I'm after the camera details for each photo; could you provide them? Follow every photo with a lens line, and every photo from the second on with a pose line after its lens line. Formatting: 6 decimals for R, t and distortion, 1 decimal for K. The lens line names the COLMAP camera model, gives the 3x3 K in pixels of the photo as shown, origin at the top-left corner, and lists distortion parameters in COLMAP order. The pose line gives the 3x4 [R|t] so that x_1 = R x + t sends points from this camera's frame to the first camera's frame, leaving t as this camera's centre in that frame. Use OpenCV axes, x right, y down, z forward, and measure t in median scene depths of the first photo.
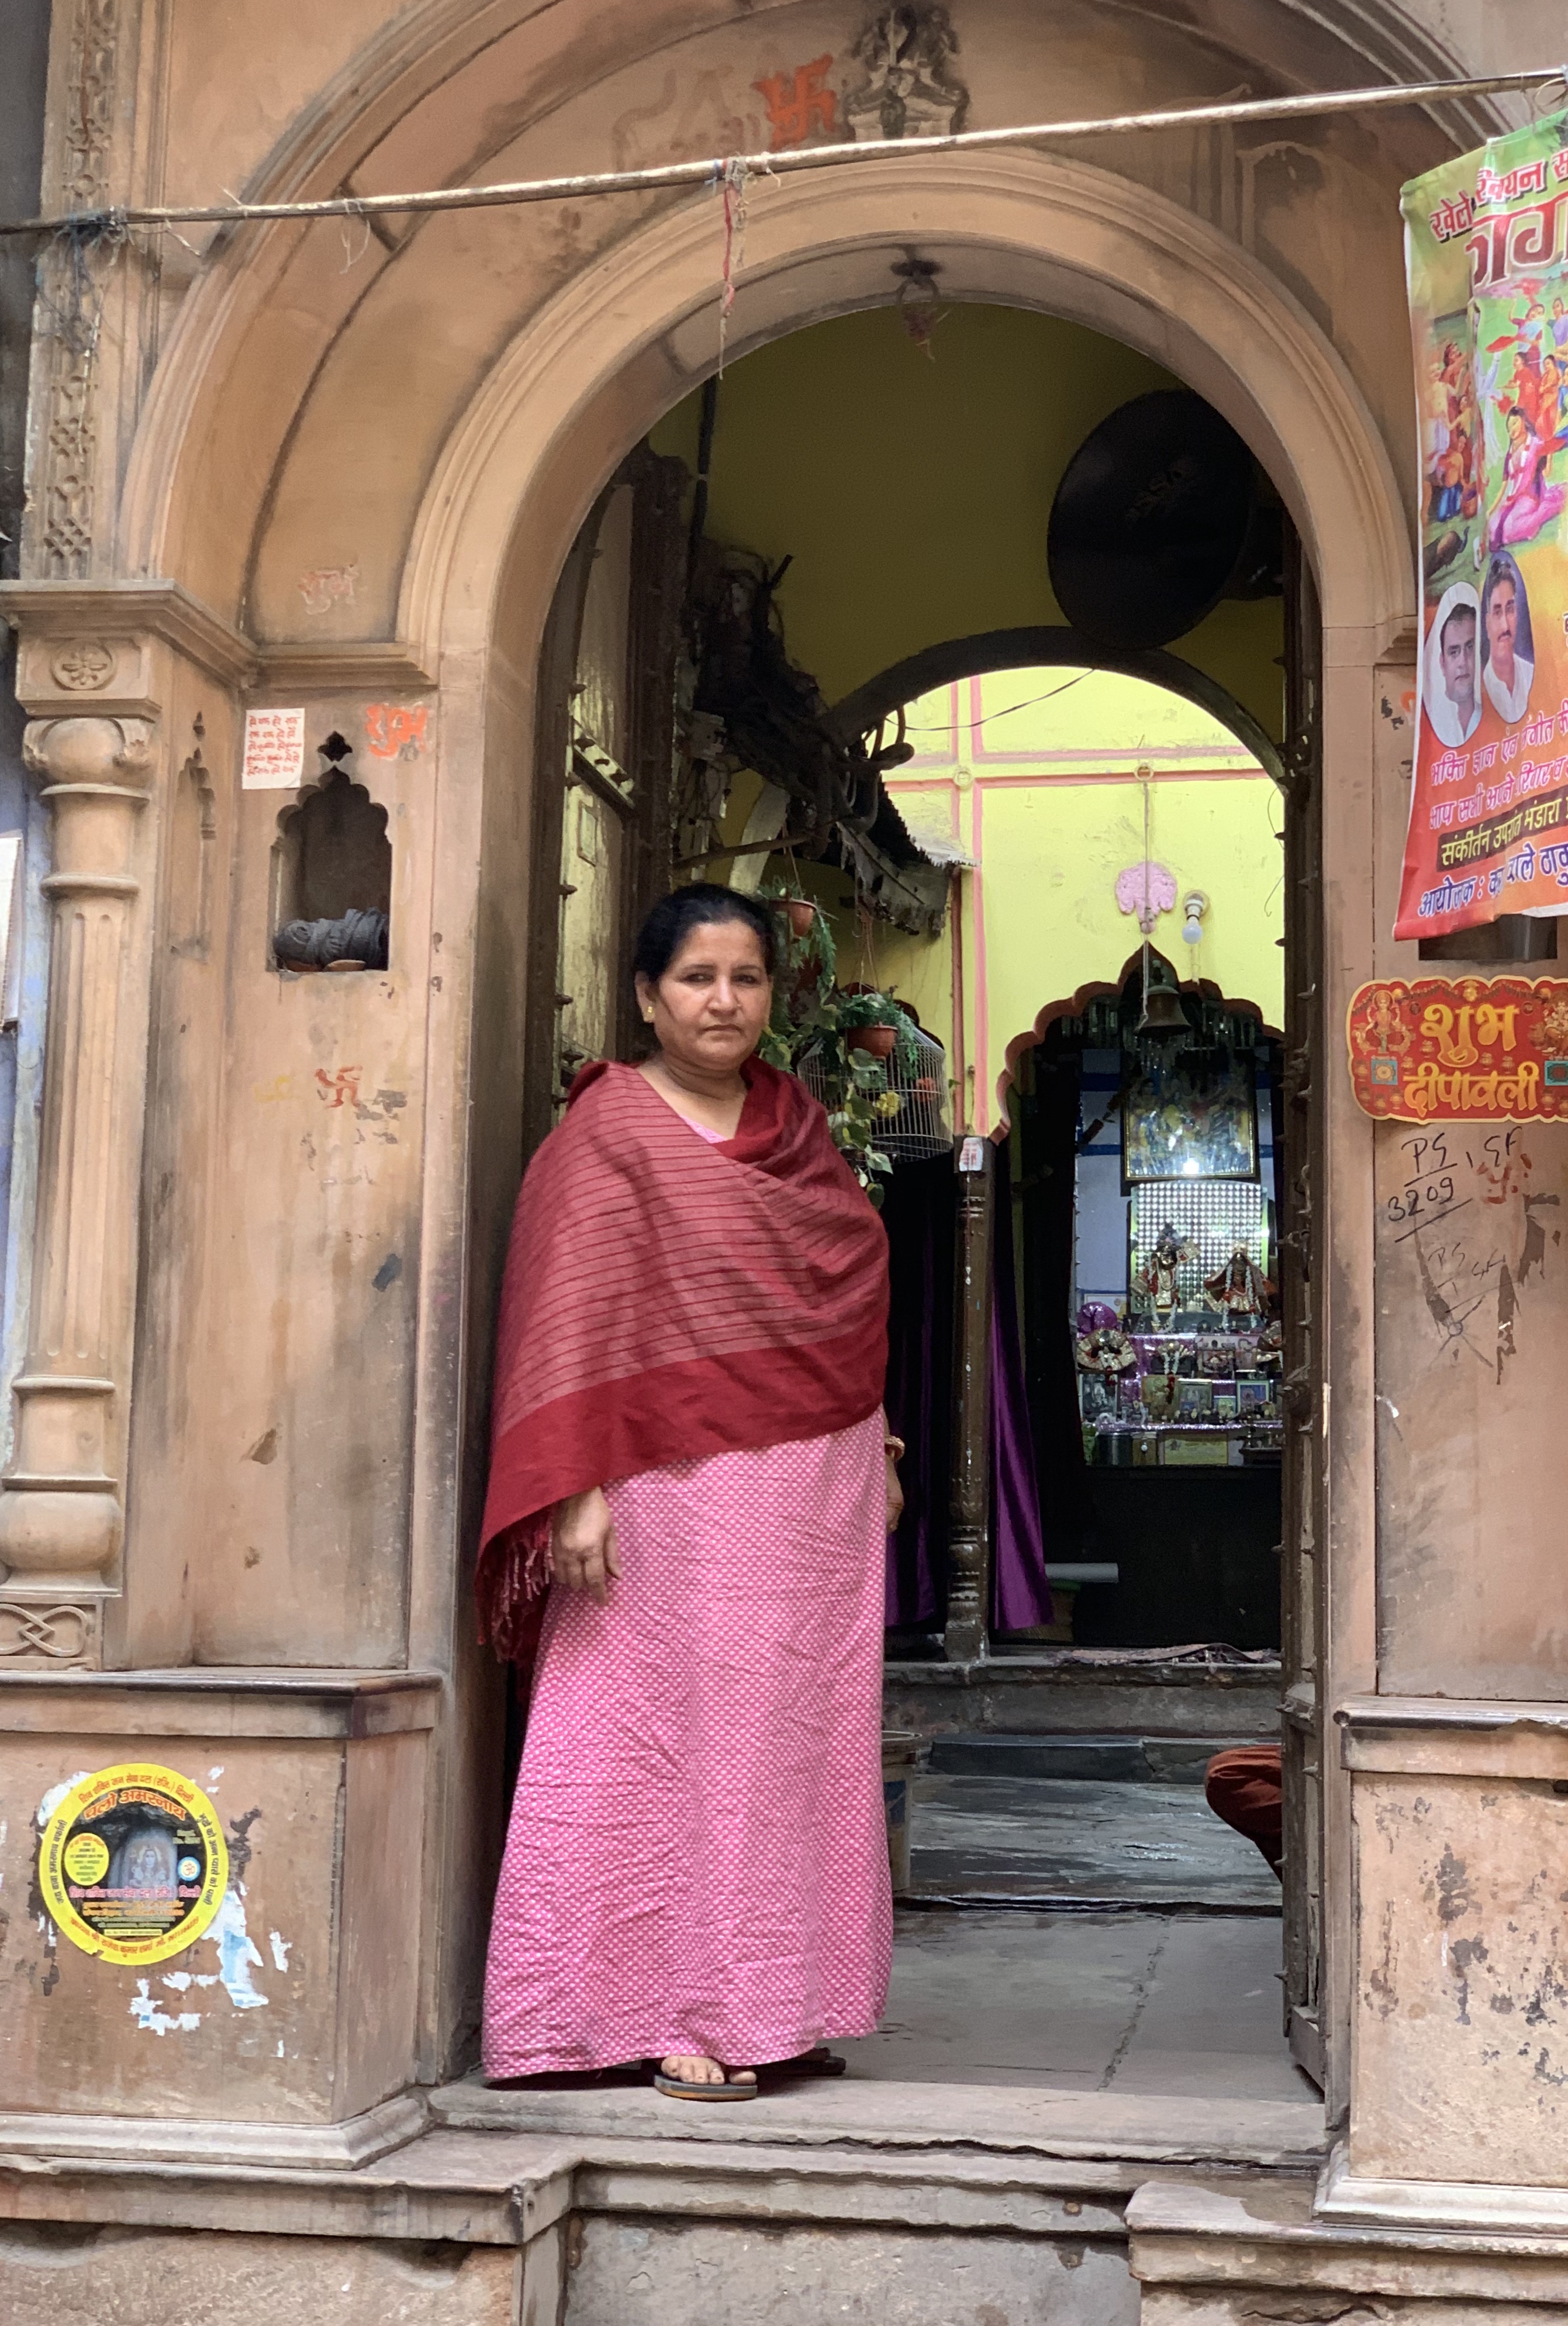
lens RADIAL K [[3569.3, 0, 790.9], [0, 3569.3, 1094.8], [0, 0, 1]] dist [0.051320, -0.199263]
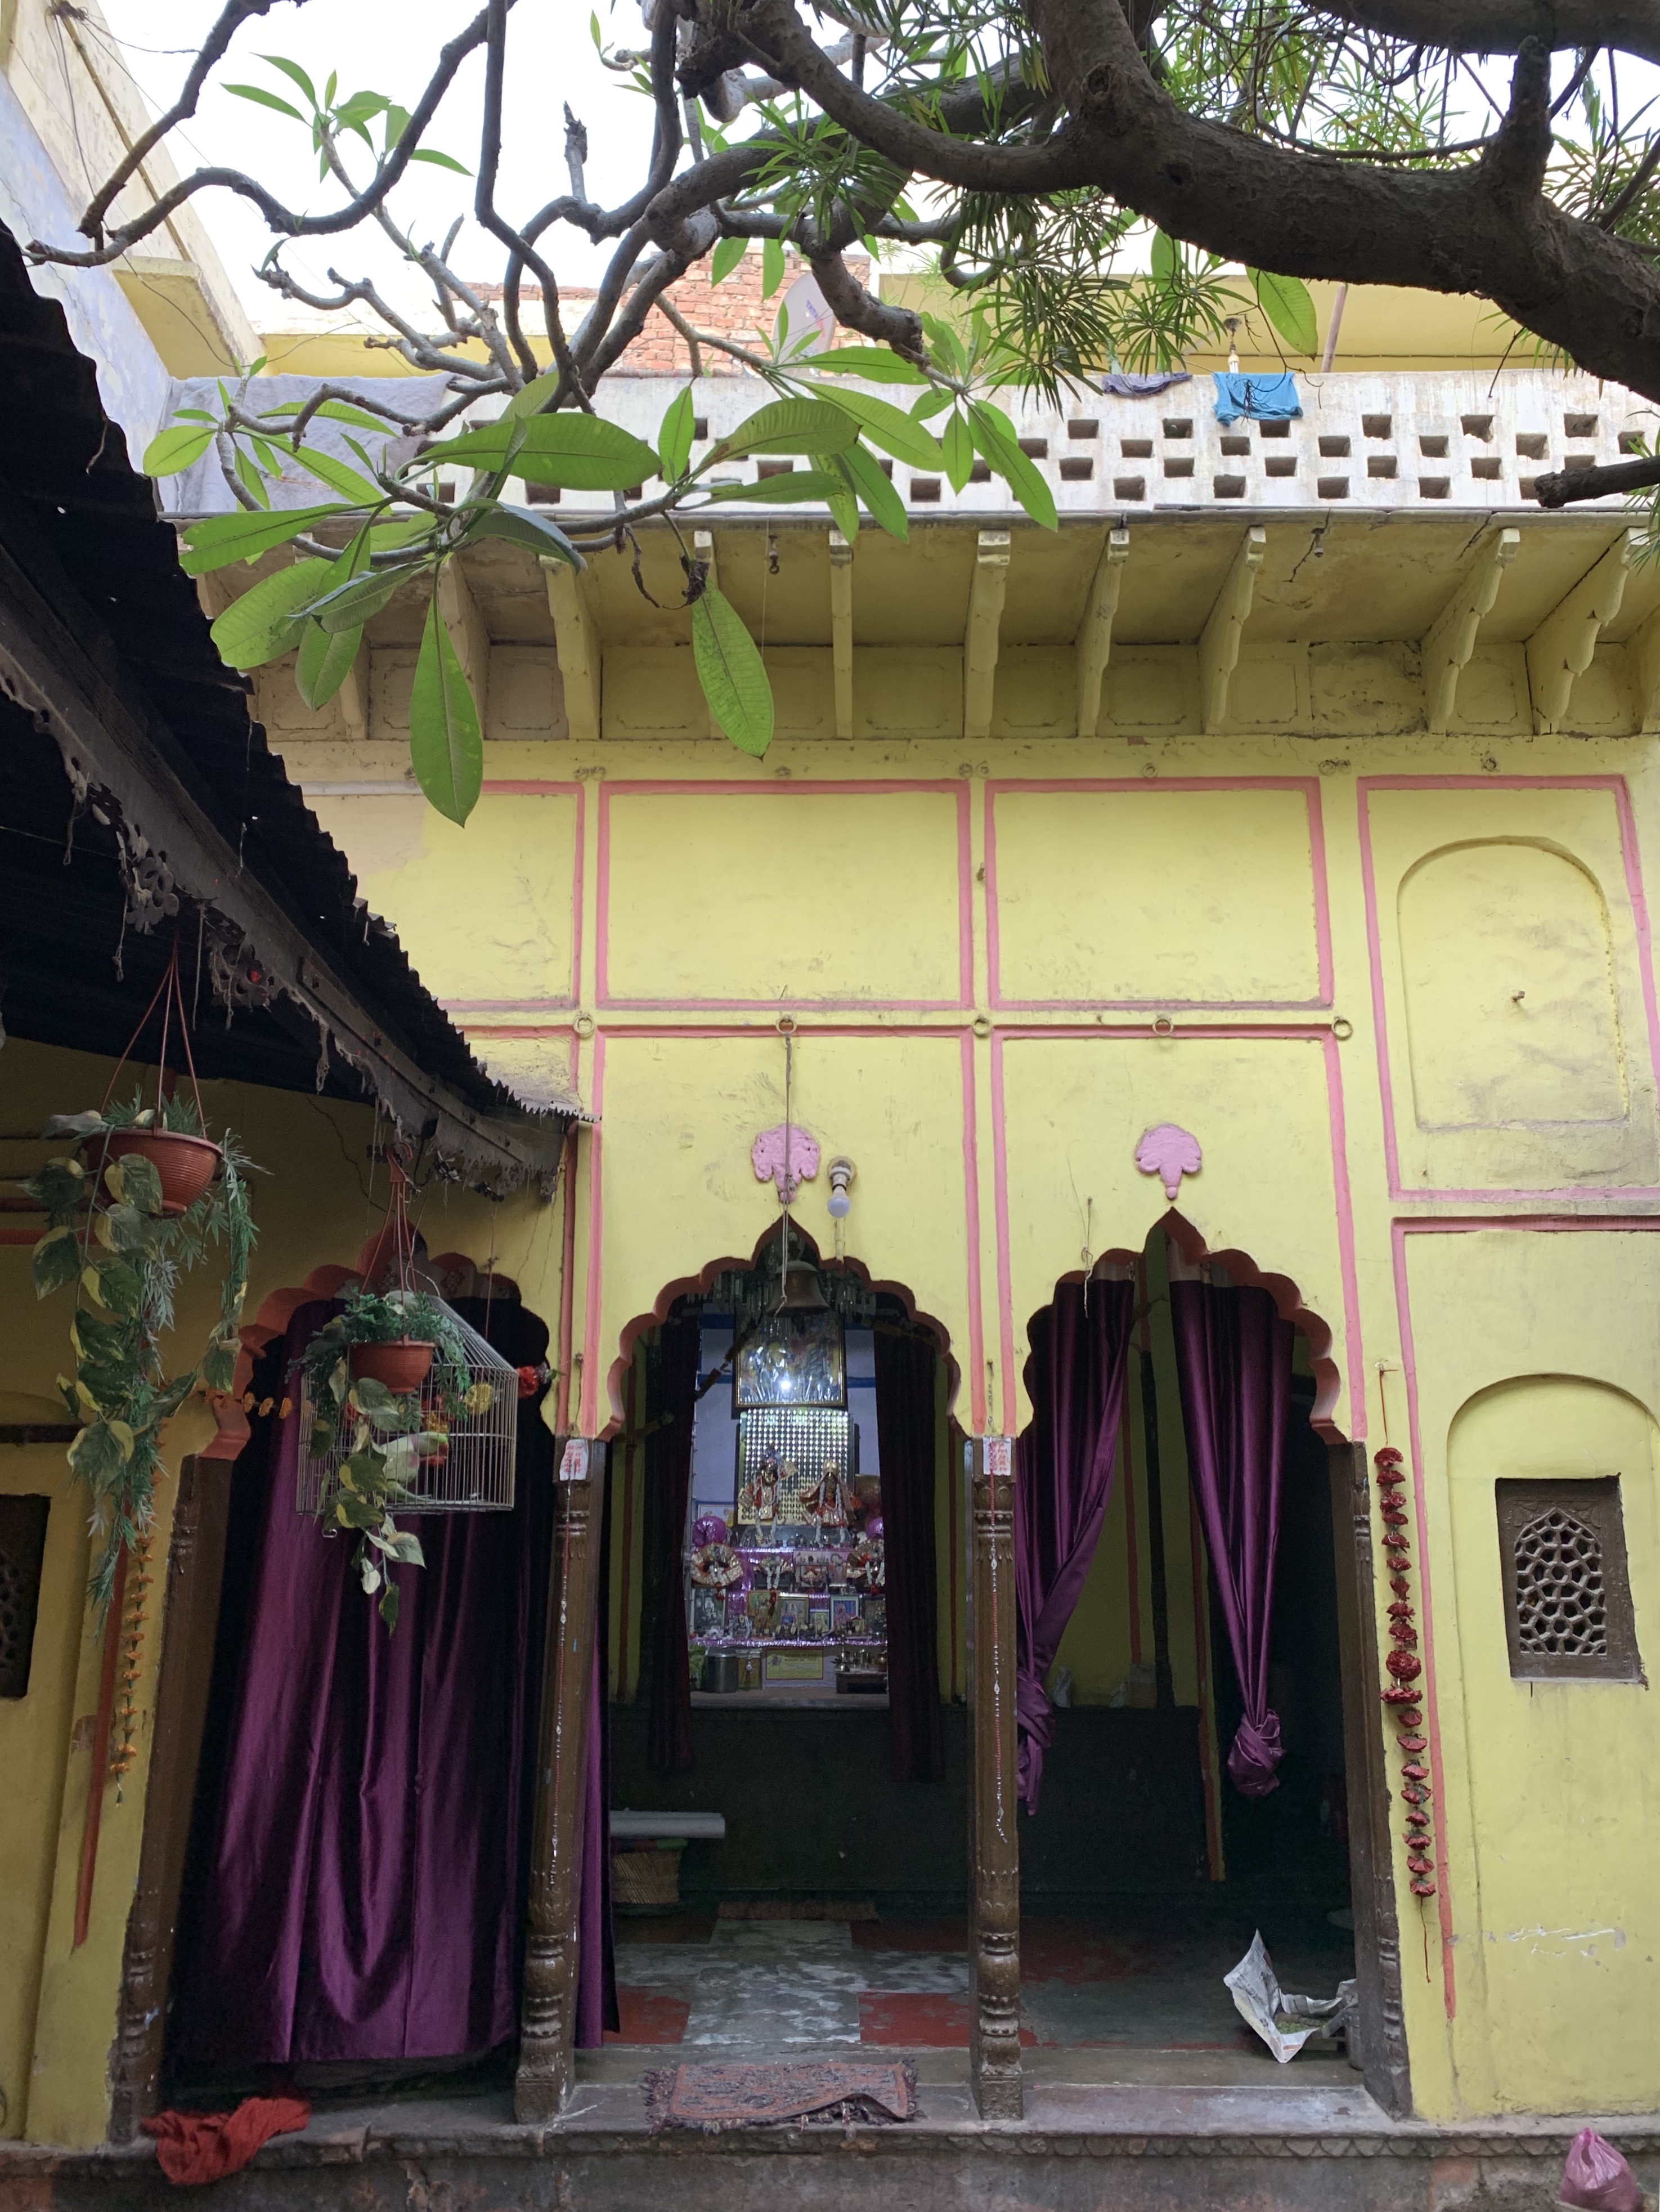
lens RADIAL K [[1721.3, 0, 842.0], [0, 1721.3, 1092.6], [0, 0, 1]] dist [0.045131, -0.046302]
pose [[0.985969, 0.036283, 0.162940, 0.107137], [-0.019335, 0.994345, -0.104418, -0.070968], [-0.165808, 0.099803, 0.981095, 1.439837]]
